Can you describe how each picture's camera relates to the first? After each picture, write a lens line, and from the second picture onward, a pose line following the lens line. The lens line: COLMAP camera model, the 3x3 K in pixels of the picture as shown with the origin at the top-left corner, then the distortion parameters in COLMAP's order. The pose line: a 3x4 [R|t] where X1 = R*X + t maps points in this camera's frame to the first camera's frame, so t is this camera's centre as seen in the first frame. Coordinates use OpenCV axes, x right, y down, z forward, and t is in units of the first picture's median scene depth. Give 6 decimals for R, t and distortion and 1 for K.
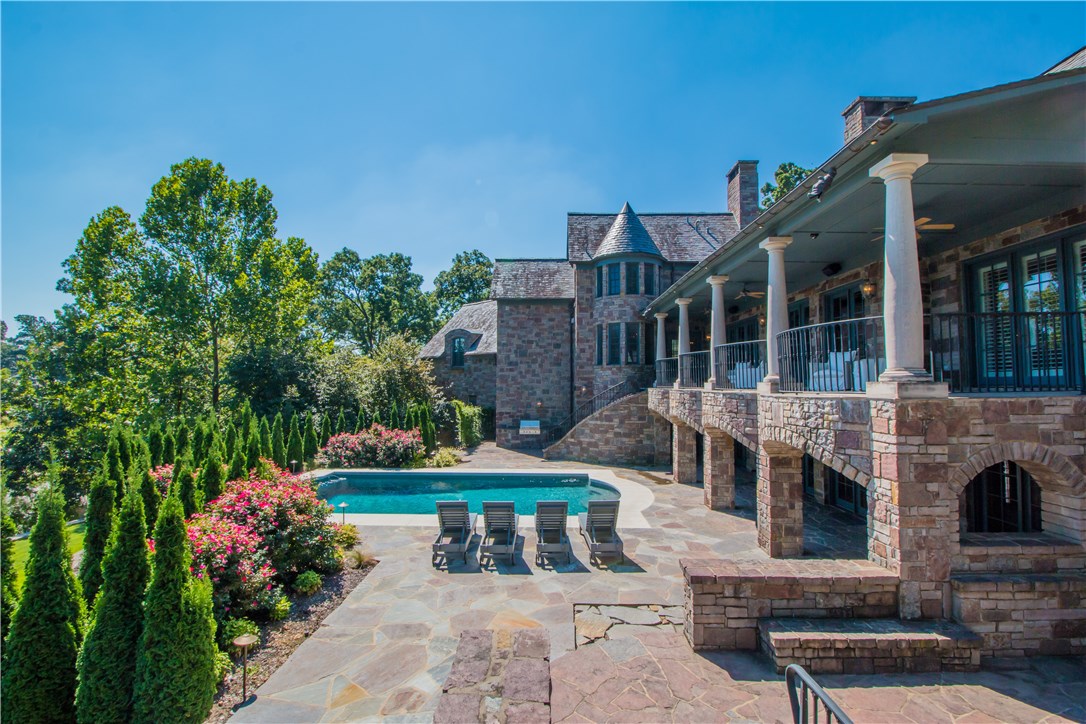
lens RADIAL K [[513.2, 0, 549.7], [0, 513.2, 368.2], [0, 0, 1]] dist [-0.002597, -0.010347]
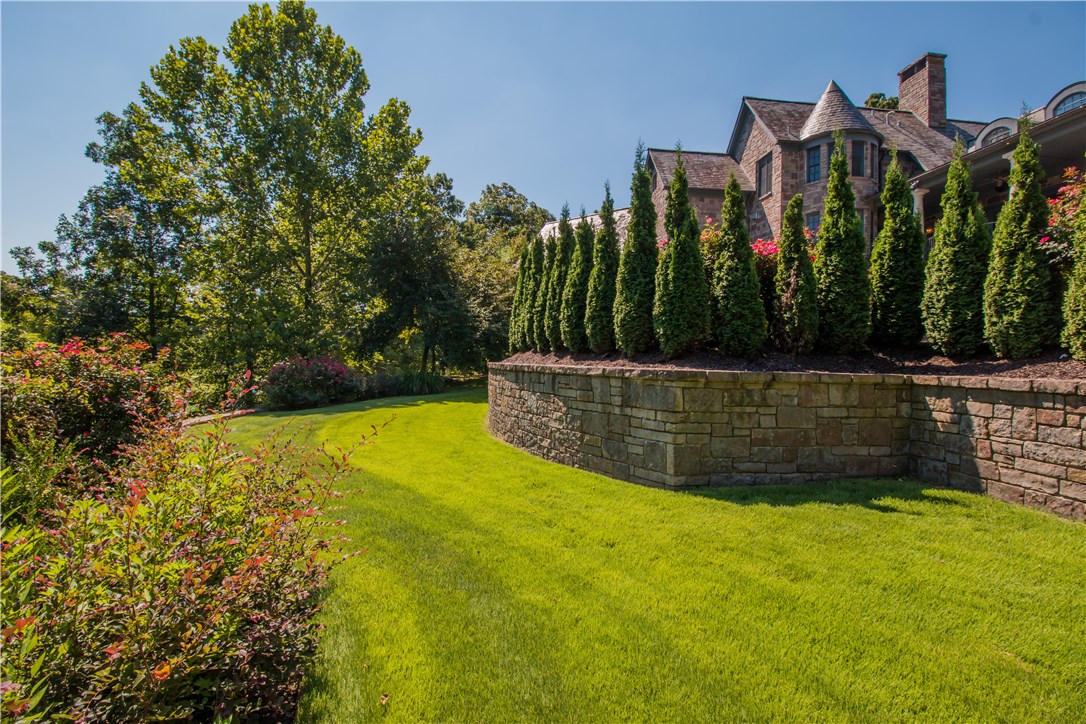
lens RADIAL K [[513.2, 0, 544.4], [0, 513.2, 357.2], [0, 0, 1]] dist [-0.002597, -0.010347]
pose [[0.990633, 0.013275, 0.135906, -0.432582], [-0.015951, 0.999699, 0.018619, 0.141524], [-0.135618, -0.020612, 0.990547, 0.156394]]
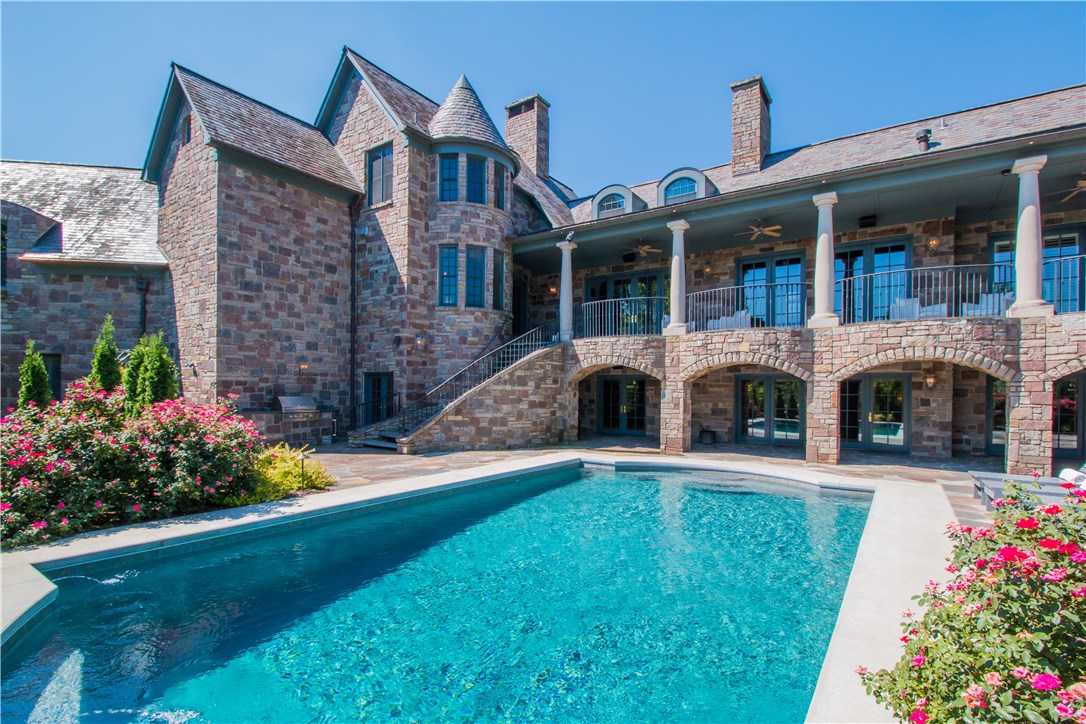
lens RADIAL K [[513.2, 0, 537.3], [0, 513.2, 404.4], [0, 0, 1]] dist [-0.002597, -0.010347]
pose [[0.557291, -0.013715, 0.830204, -0.341972], [-0.033747, 0.998663, 0.039151, 0.079799], [-0.829631, -0.049835, 0.556083, 0.478339]]
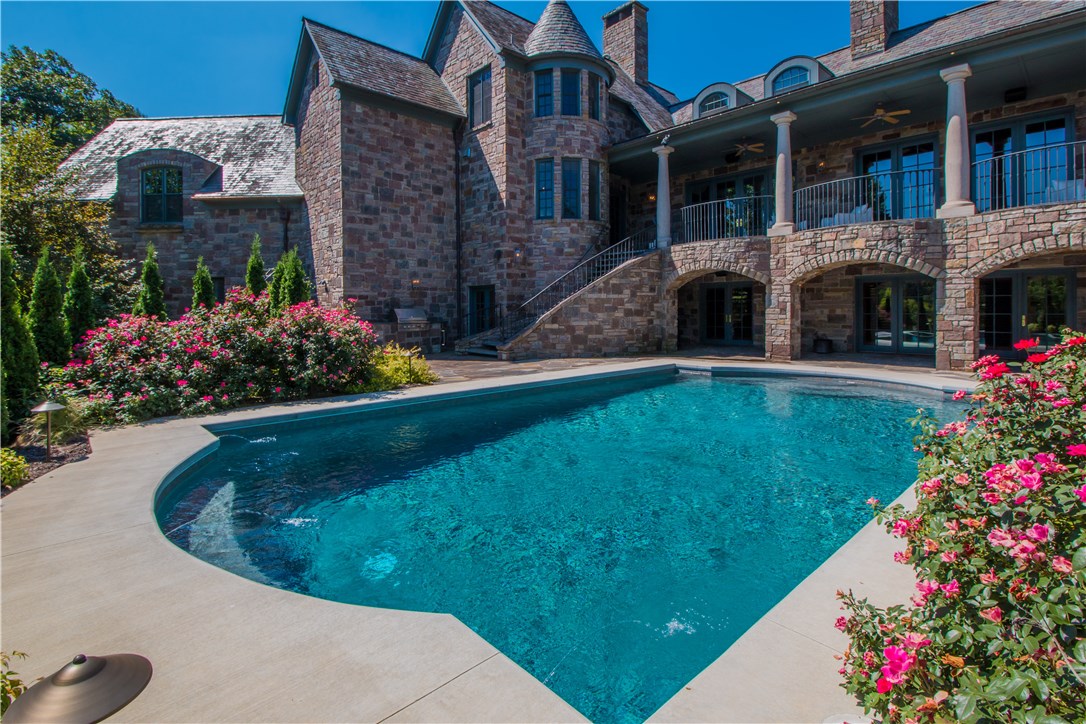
lens RADIAL K [[513.2, 0, 532.2], [0, 513.2, 331.1], [0, 0, 1]] dist [-0.002597, -0.010347]
pose [[0.722538, -0.034064, 0.690491, -0.343718], [-0.011961, 0.998020, 0.061750, 0.088767], [-0.691228, -0.052876, 0.720700, 0.461996]]
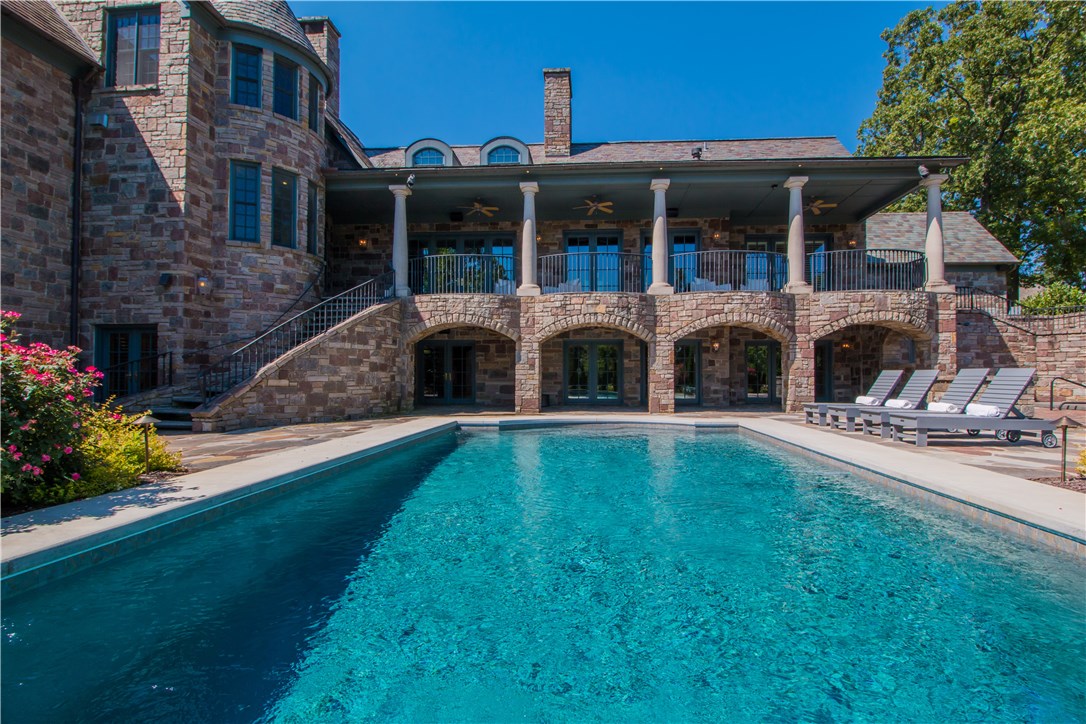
lens RADIAL K [[513.2, 0, 571.2], [0, 513.2, 378.6], [0, 0, 1]] dist [-0.002597, -0.010347]
pose [[0.033008, -0.003071, 0.999450, -0.350463], [-0.026105, 0.999651, 0.003934, 0.105359], [-0.999114, -0.026220, 0.032916, 0.590458]]
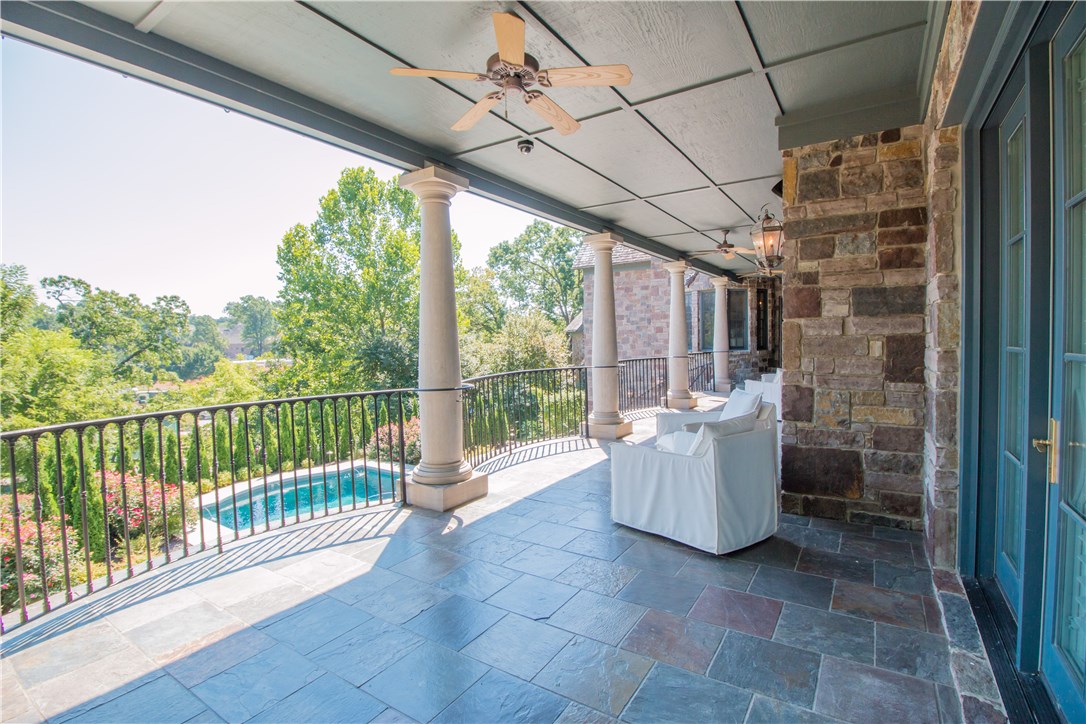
lens RADIAL K [[513.2, 0, 539.4], [0, 513.2, 362.0], [0, 0, 1]] dist [-0.002597, -0.010347]
pose [[0.839113, 0.004090, -0.543941, 0.300463], [0.039212, 0.996915, 0.067986, -0.041271], [0.542541, -0.078378, 0.836365, 0.245240]]
